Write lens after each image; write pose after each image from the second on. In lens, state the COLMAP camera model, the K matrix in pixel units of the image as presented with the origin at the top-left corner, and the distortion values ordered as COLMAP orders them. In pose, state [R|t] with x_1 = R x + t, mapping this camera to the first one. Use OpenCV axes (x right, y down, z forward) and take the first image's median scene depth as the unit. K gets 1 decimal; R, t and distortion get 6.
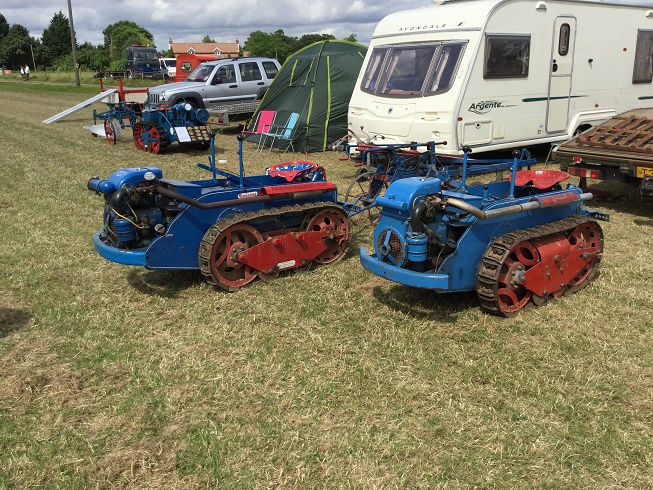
lens RADIAL K [[606.5, 0, 326.5], [0, 606.5, 245.0], [0, 0, 1]] dist [0.010875, 0.005083]
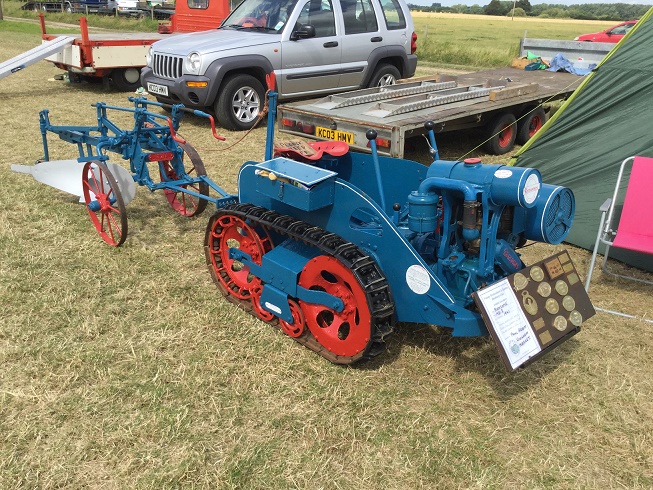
lens RADIAL K [[606.5, 0, 326.5], [0, 606.5, 245.0], [0, 0, 1]] dist [0.010875, 0.005083]
pose [[0.995596, 0.003965, 0.093666, -0.200968], [-0.012055, 0.996226, 0.085960, -0.142199], [-0.092972, -0.086710, 0.991886, 0.501092]]
